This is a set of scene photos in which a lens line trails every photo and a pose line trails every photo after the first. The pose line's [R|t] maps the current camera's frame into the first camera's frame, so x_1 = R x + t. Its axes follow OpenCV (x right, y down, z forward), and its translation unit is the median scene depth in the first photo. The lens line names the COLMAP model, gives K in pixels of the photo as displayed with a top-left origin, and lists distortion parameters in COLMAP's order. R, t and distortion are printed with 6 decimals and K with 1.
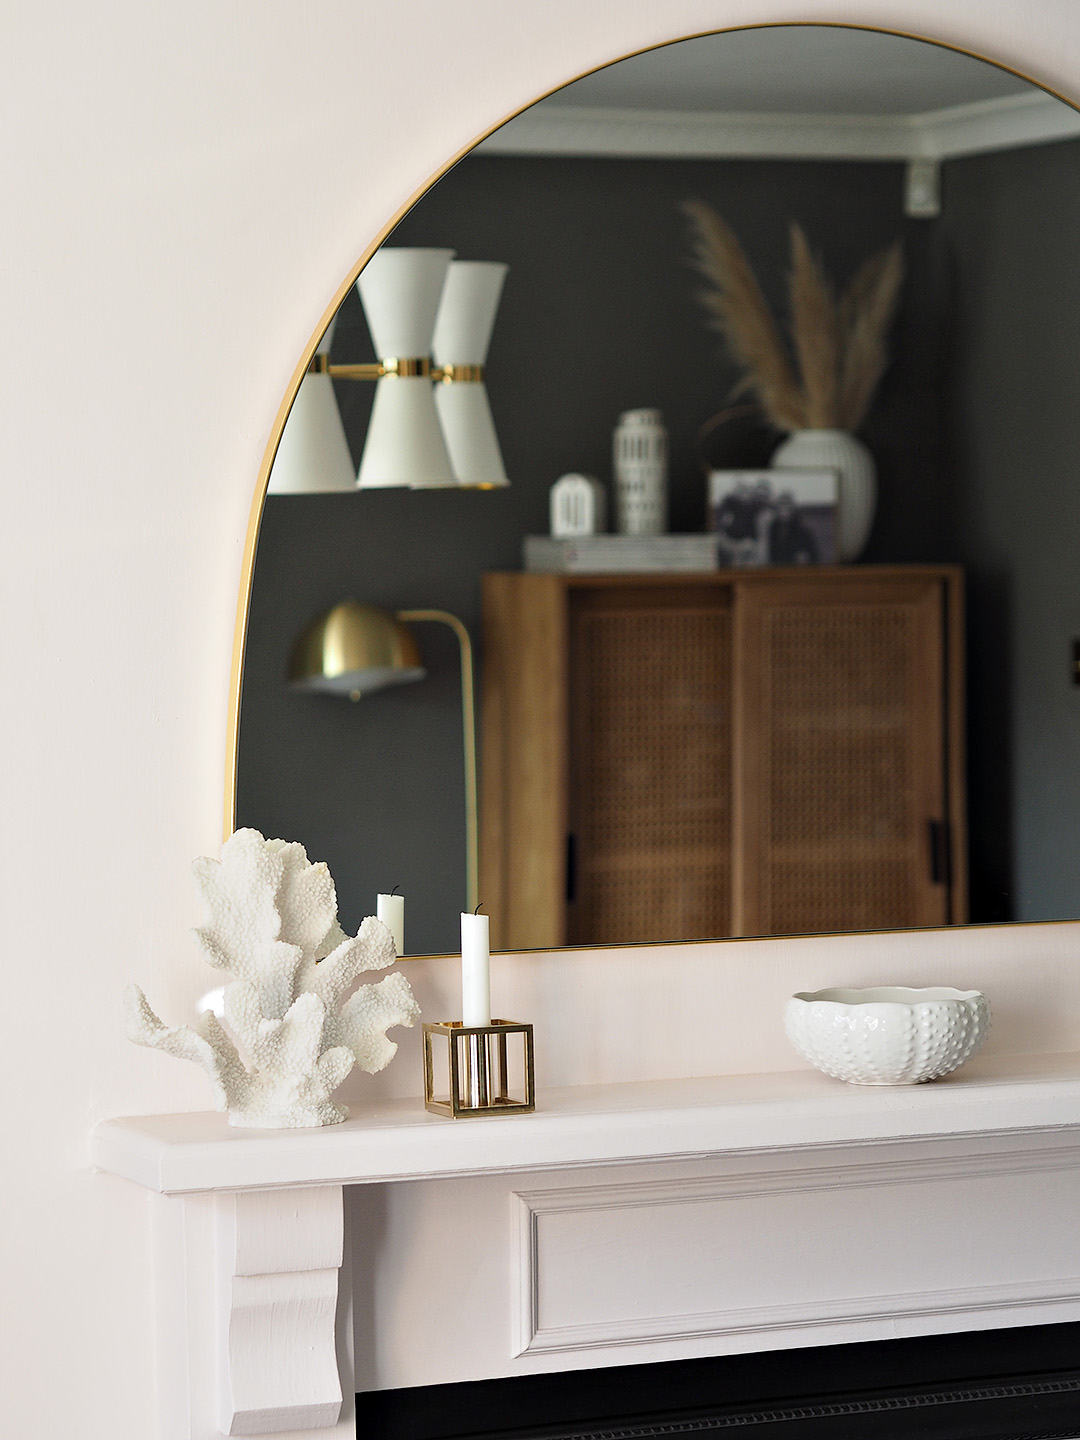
lens RADIAL K [[4017.4, 0, 539.3], [0, 4017.4, 719.5], [0, 0, 1]] dist [0.193598, 0.000000]
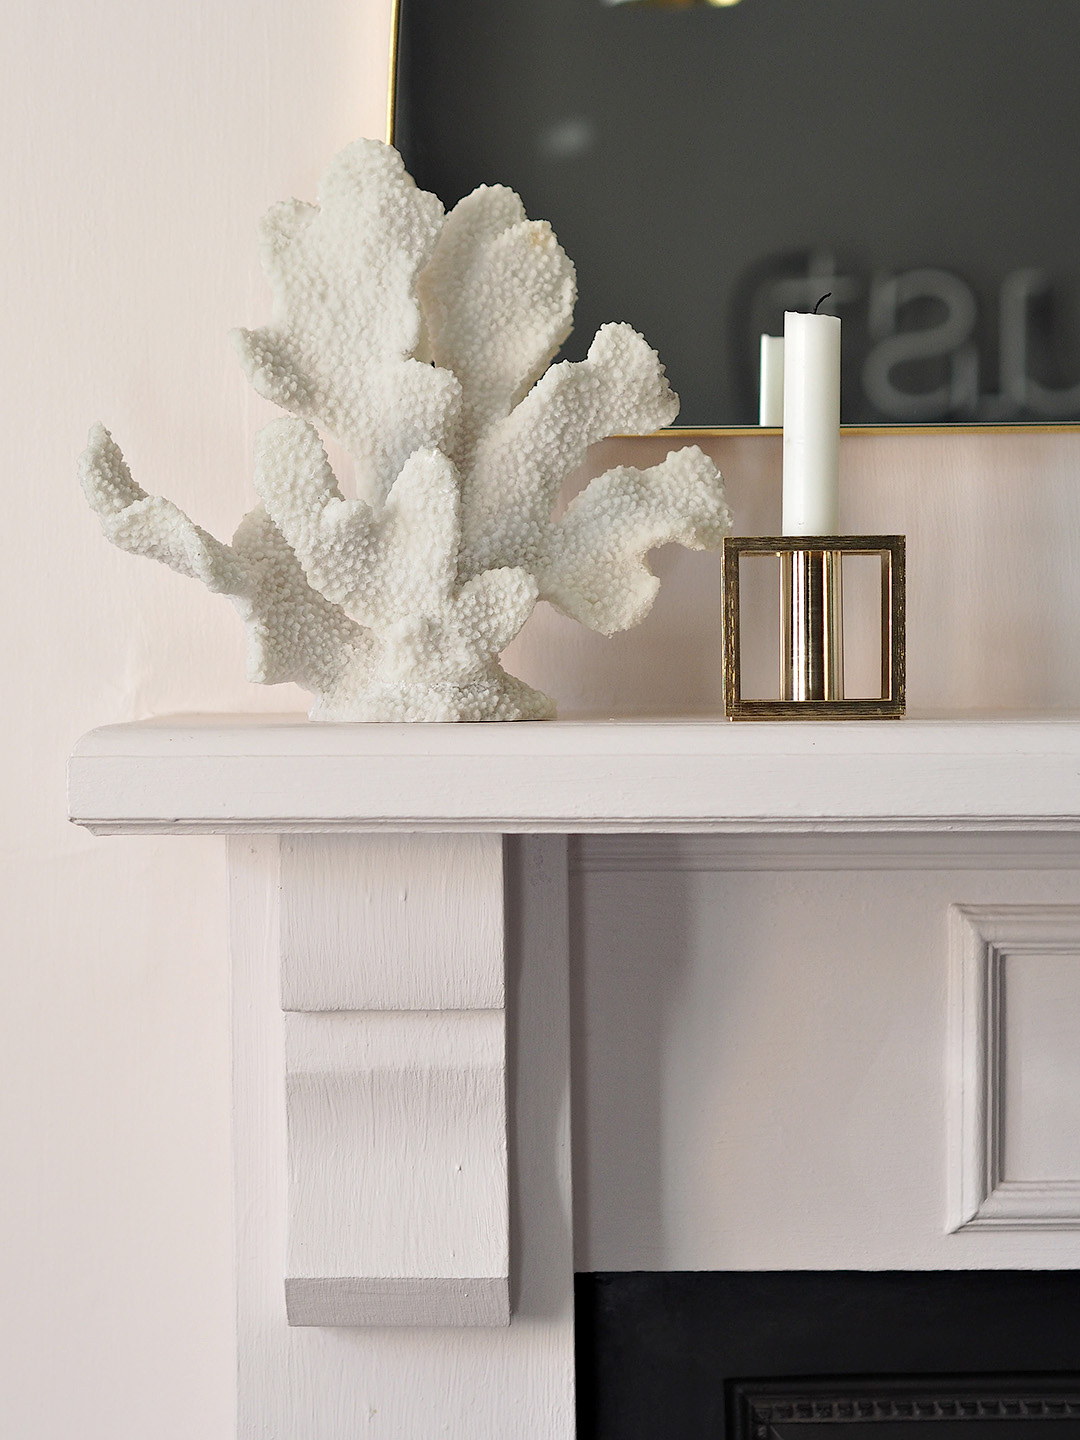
lens RADIAL K [[4017.4, 0, 540.4], [0, 4017.4, 720.9], [0, 0, 1]] dist [0.193598, 0.000000]
pose [[0.922558, 0.027630, -0.384869, 0.145095], [-0.023967, 0.999610, 0.014313, 0.092581], [0.385115, -0.003981, 0.922860, 0.540709]]
